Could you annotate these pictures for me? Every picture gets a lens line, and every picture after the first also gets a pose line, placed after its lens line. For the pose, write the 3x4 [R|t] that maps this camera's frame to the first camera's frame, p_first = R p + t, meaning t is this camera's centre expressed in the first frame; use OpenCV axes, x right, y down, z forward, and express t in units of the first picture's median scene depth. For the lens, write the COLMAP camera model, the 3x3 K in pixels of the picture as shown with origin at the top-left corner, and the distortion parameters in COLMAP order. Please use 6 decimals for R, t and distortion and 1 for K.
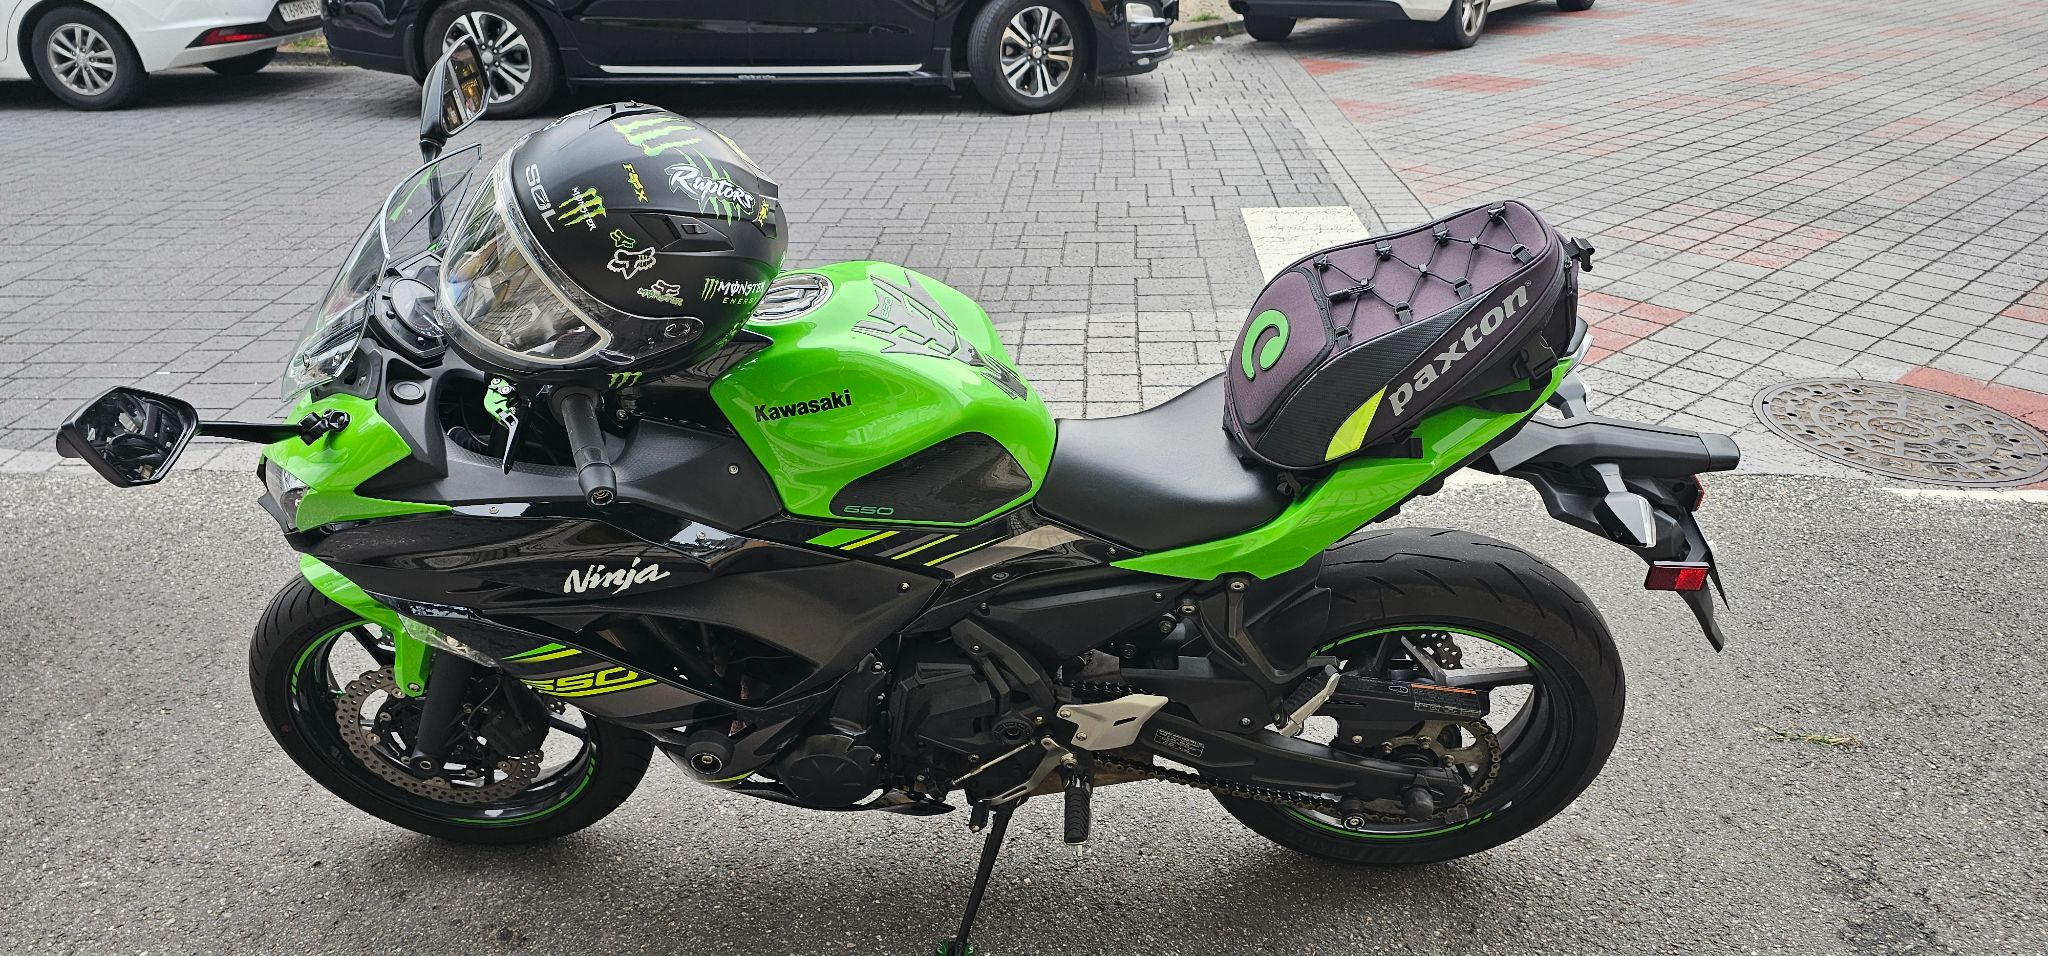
lens RADIAL K [[1365.7, 0, 1020.2], [0, 1365.7, 492.4], [0, 0, 1]] dist [0.045651, -0.037665]
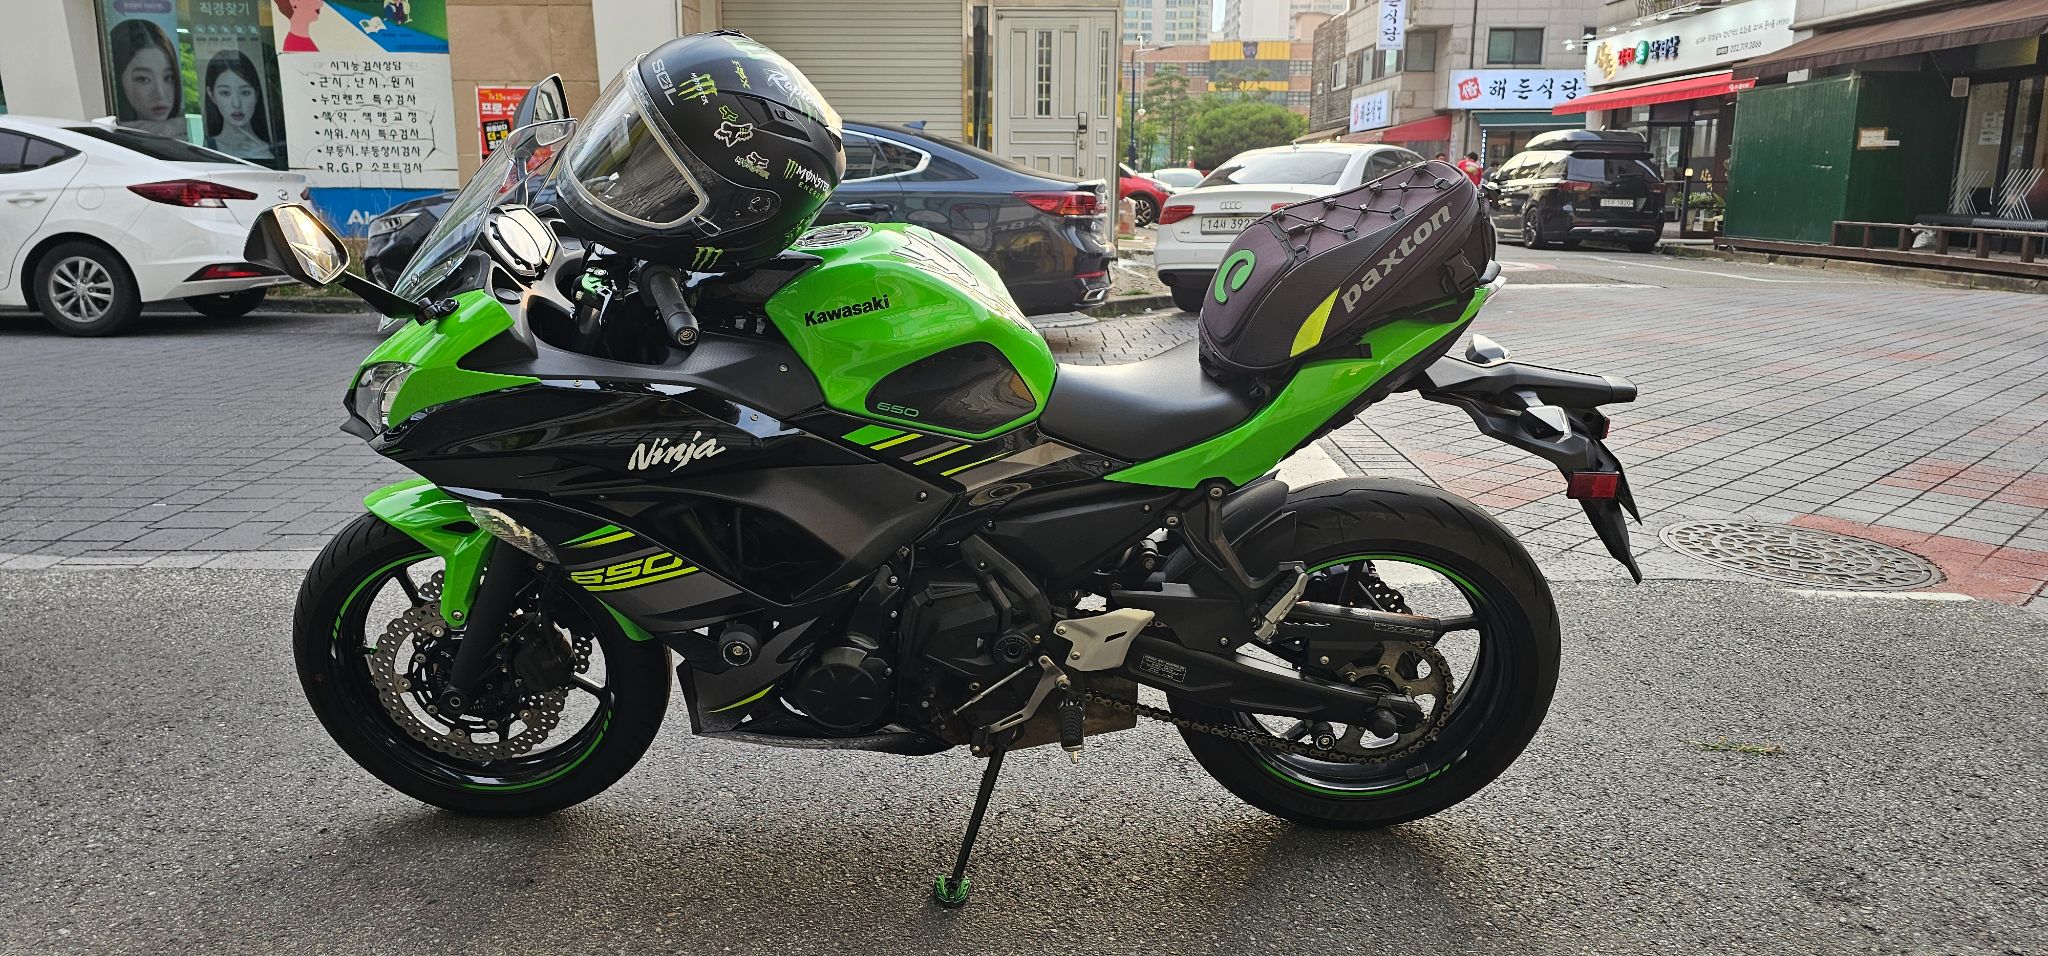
lens RADIAL K [[1360.2, 0, 1005.7], [0, 1360.2, 472.0], [0, 0, 1]] dist [0.059944, -0.053467]
pose [[0.999128, 0.016332, 0.038421, -0.057461], [-0.006959, 0.972585, -0.232444, 0.300270], [-0.041164, 0.231974, 0.971851, -0.097348]]
